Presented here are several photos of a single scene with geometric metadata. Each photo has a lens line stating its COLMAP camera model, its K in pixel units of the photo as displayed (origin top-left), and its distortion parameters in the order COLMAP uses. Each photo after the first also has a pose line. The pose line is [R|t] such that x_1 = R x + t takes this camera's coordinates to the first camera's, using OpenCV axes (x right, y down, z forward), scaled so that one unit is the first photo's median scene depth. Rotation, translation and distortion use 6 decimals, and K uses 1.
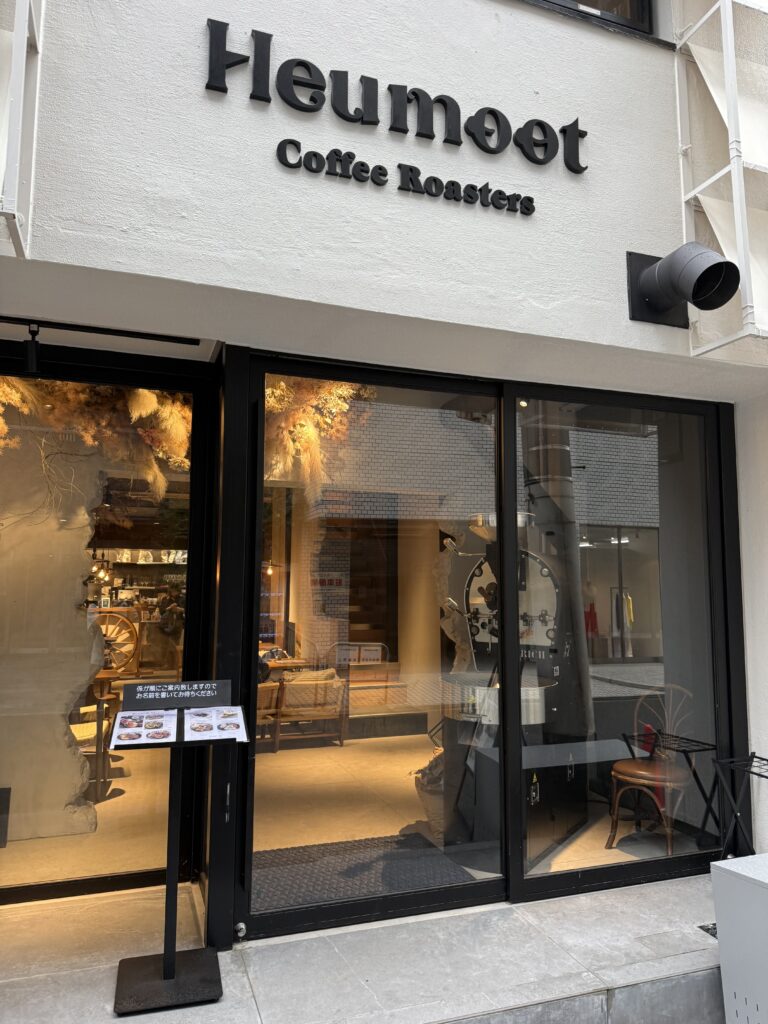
lens RADIAL K [[723.7, 0, 384.0], [0, 723.7, 512.0], [0, 0, 1]] dist [-0.000399, -0.005537]
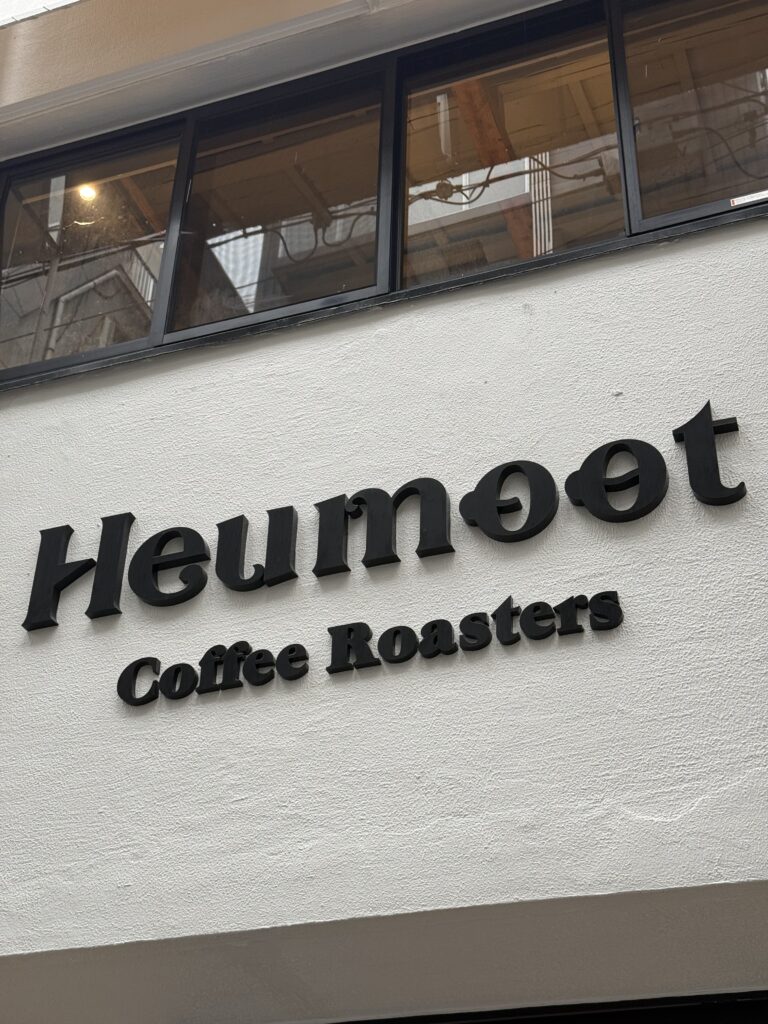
lens RADIAL K [[1520.3, 0, 384.0], [0, 1520.3, 512.0], [0, 0, 1]] dist [0.119219, -0.090721]
pose [[0.768371, -0.360413, -0.528874, 0.642290], [0.041974, 0.852960, -0.520287, 0.015849], [0.638626, 0.377574, 0.670518, 0.255927]]
